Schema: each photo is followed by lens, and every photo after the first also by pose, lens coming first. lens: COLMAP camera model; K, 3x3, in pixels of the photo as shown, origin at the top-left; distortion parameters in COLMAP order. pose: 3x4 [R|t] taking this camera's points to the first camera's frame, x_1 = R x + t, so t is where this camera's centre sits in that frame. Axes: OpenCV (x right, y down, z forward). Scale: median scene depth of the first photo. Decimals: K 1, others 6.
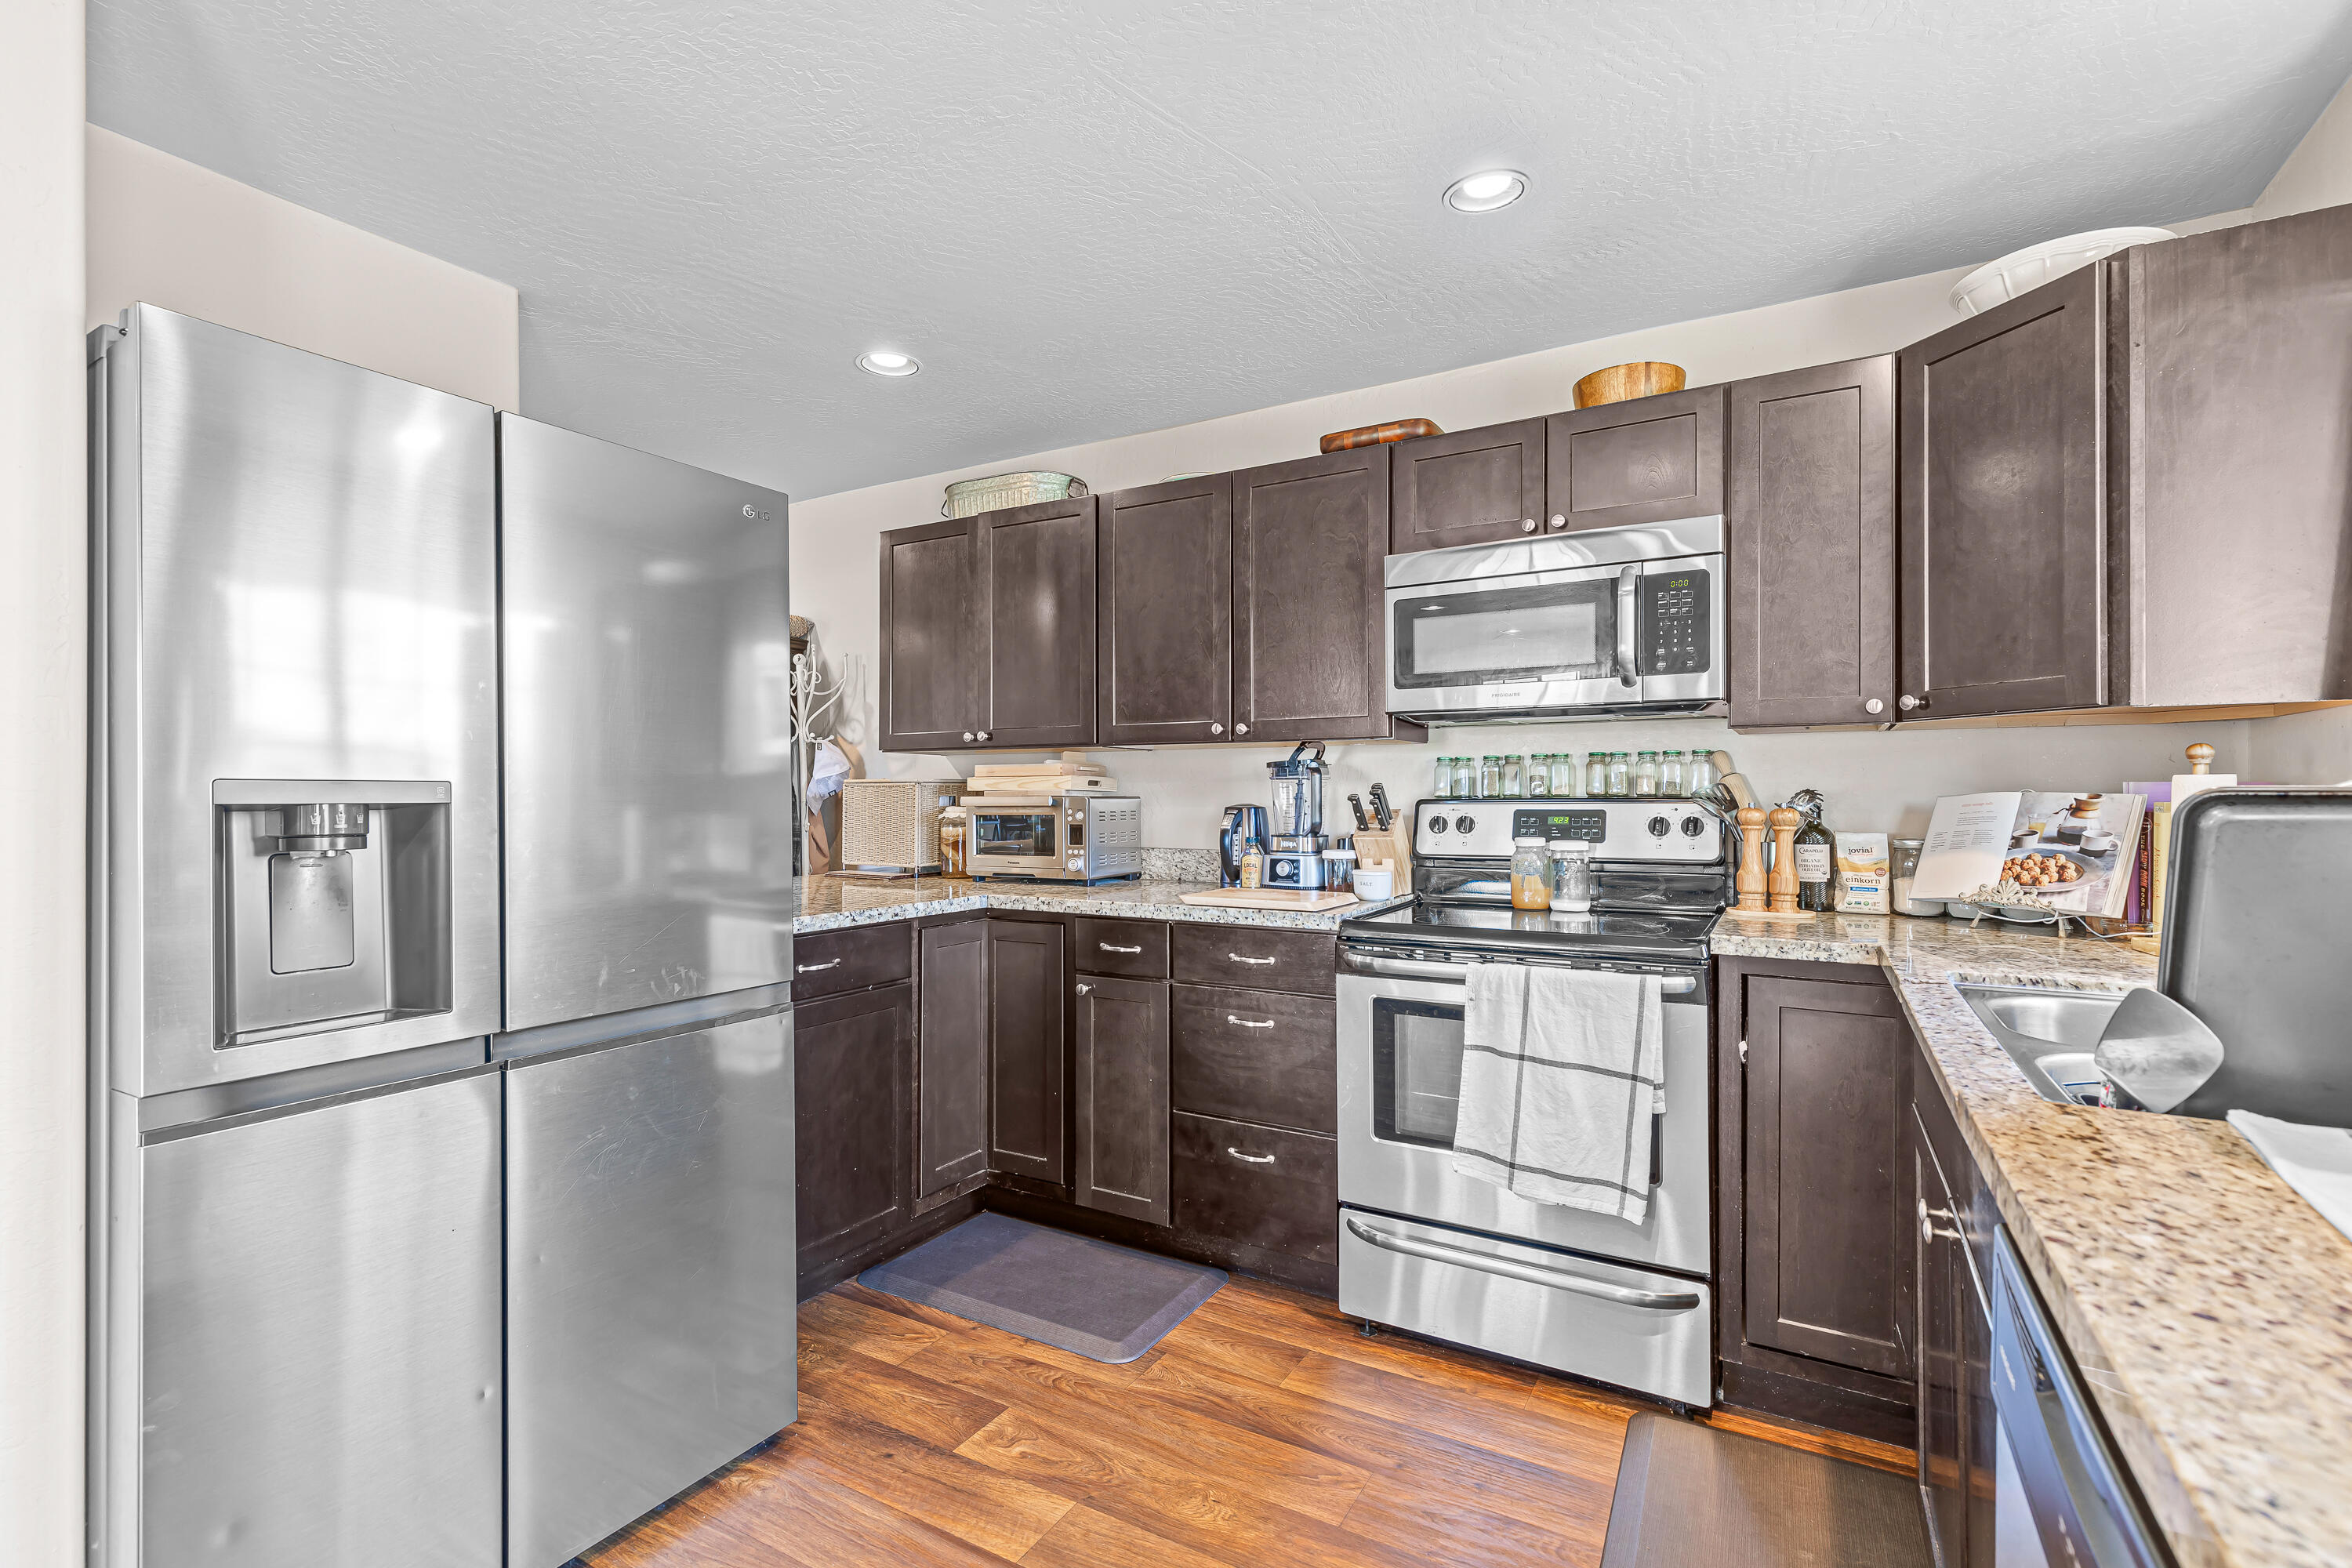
lens RADIAL K [[1079.5, 0, 1173.7], [0, 1079.5, 801.1], [0, 0, 1]] dist [0.011924, -0.001878]
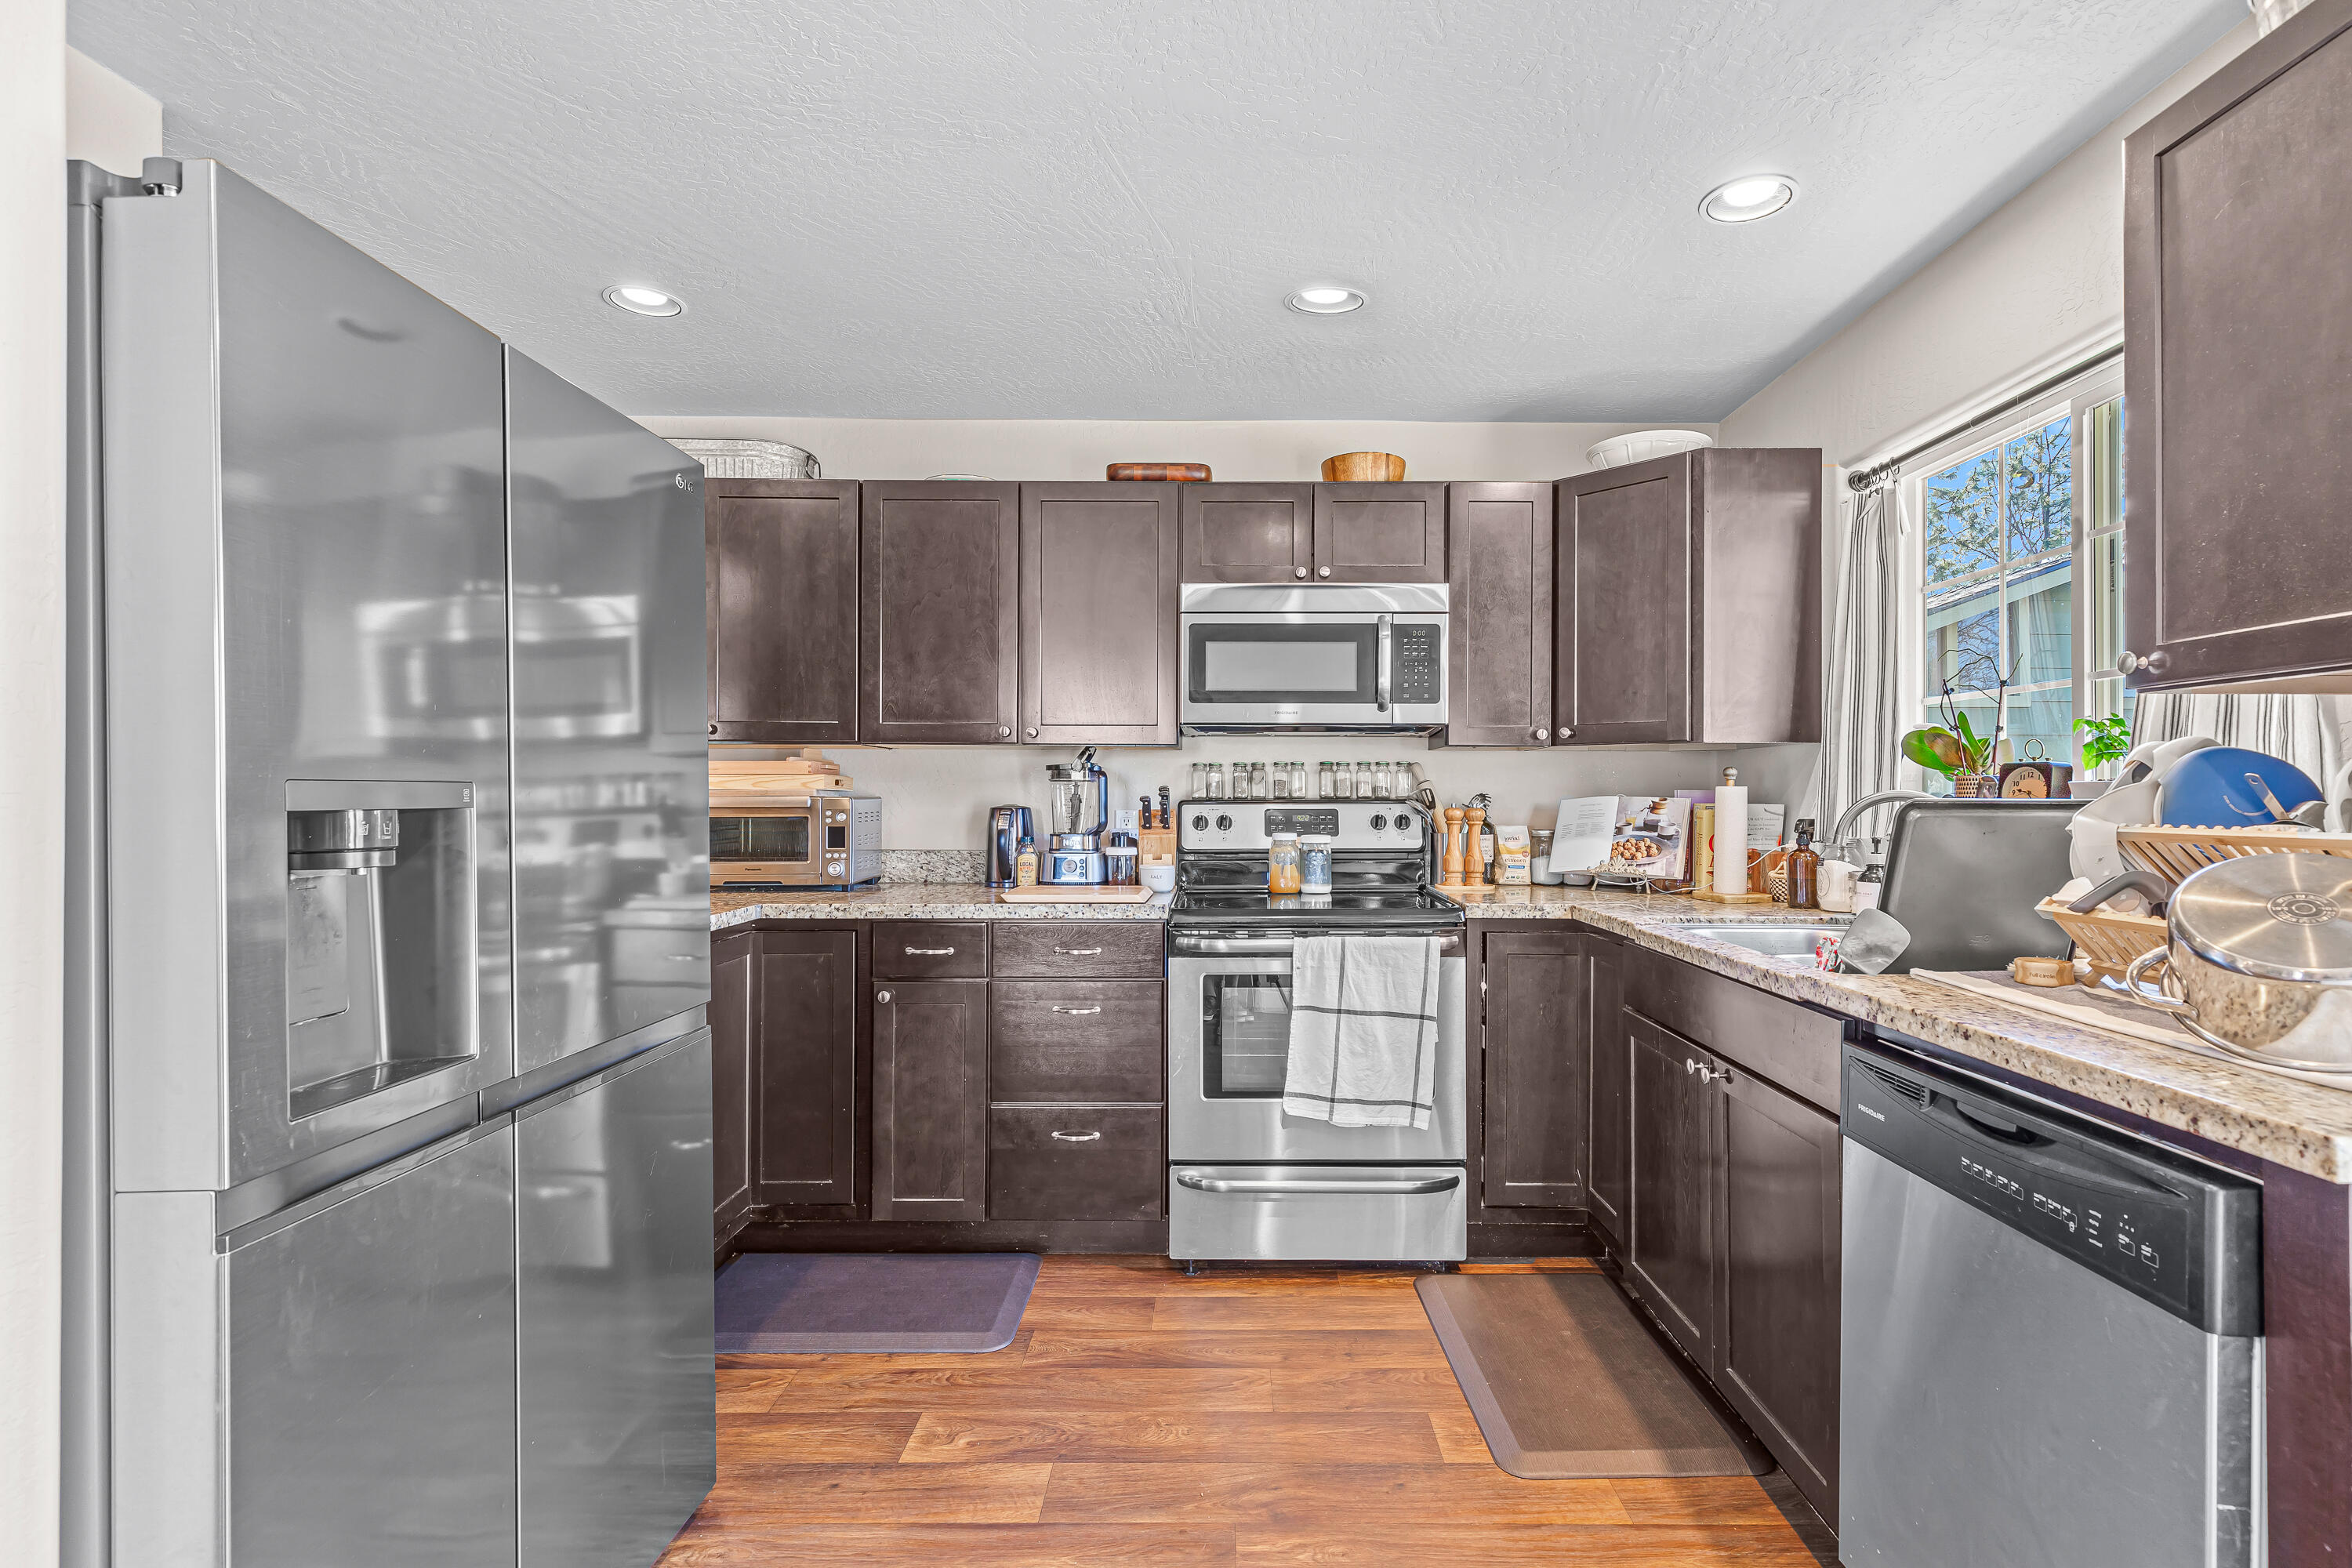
lens RADIAL K [[1079.5, 0, 1290.6], [0, 1079.5, 803.0], [0, 0, 1]] dist [0.011924, -0.001878]
pose [[0.859783, -0.000500, 0.510660, -0.312222], [-0.001160, 0.999995, 0.002932, -0.002956], [-0.510659, -0.003114, 0.859778, -0.022980]]
